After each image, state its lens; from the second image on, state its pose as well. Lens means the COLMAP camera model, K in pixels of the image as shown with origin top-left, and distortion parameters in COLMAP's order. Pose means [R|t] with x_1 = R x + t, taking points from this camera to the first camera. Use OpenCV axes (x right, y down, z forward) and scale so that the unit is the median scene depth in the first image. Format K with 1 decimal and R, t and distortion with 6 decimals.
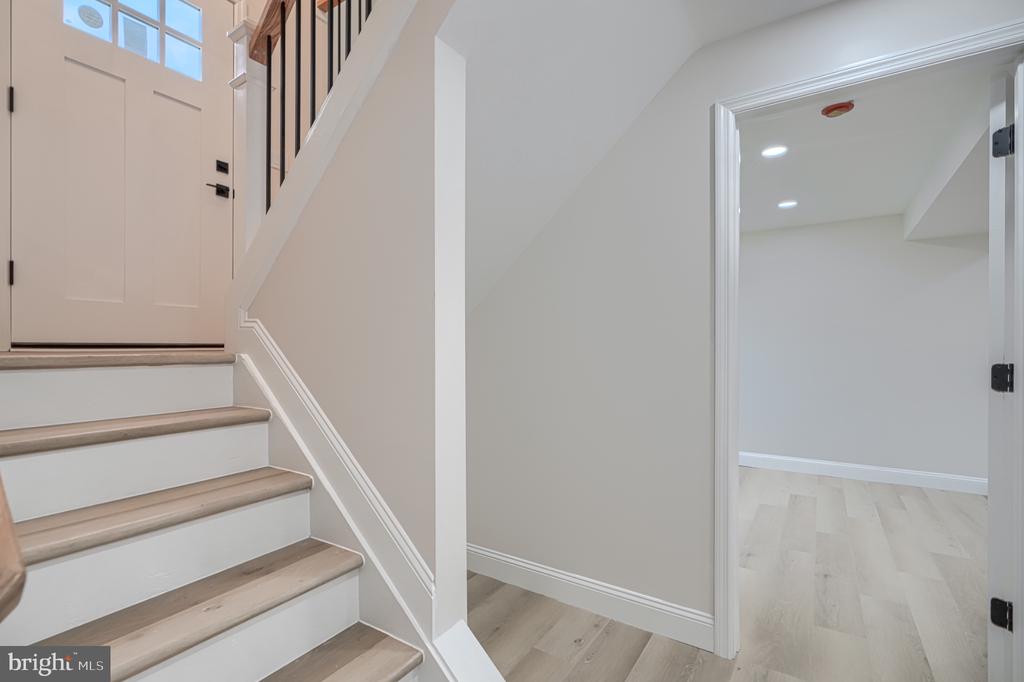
lens RADIAL K [[464.6, 0, 509.9], [0, 464.6, 347.2], [0, 0, 1]] dist [0.001187, -0.000194]
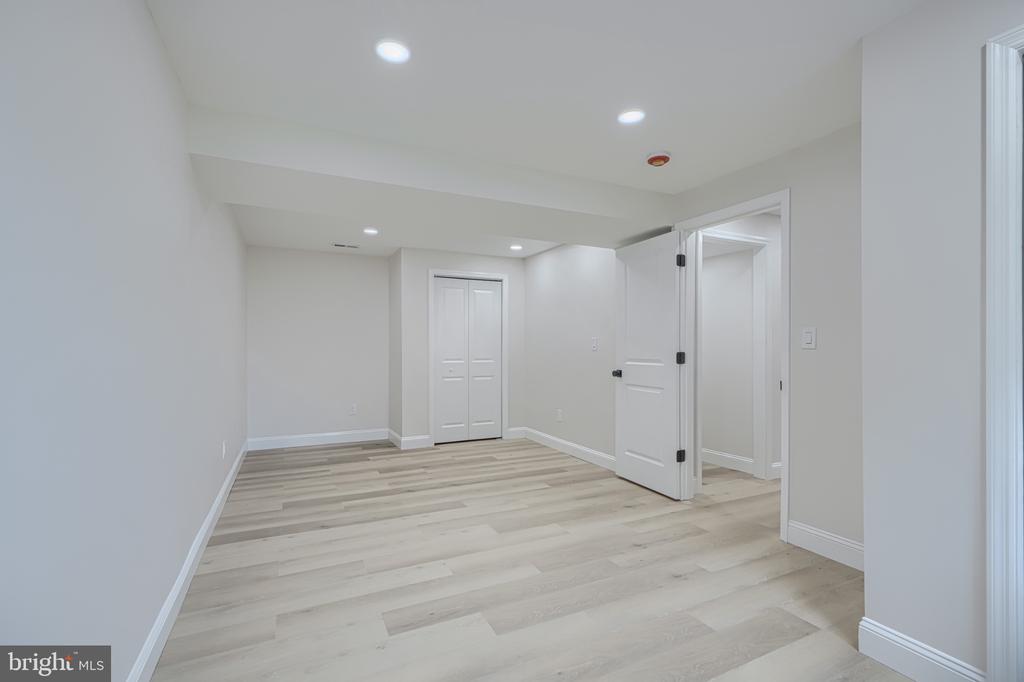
lens RADIAL K [[464.6, 0, 509.1], [0, 464.6, 346.7], [0, 0, 1]] dist [0.001187, -0.000194]
pose [[-0.856021, 0.002211, 0.516936, 0.359185], [-0.000272, 0.999989, -0.004728, 0.011045], [-0.516941, -0.004188, -0.856011, 2.131056]]
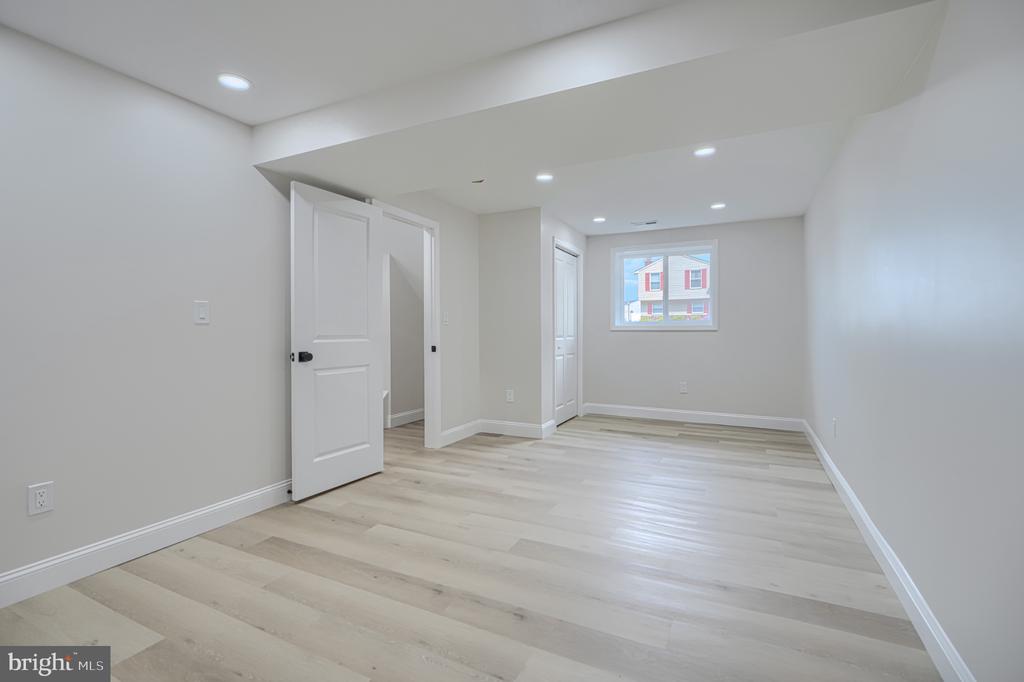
lens RADIAL K [[464.6, 0, 517.0], [0, 464.6, 332.3], [0, 0, 1]] dist [0.001187, -0.000194]
pose [[0.118454, 0.004233, -0.992951, 2.195456], [0.001758, 0.999988, 0.004473, 0.033180], [0.992958, -0.002275, 0.118445, 0.867259]]
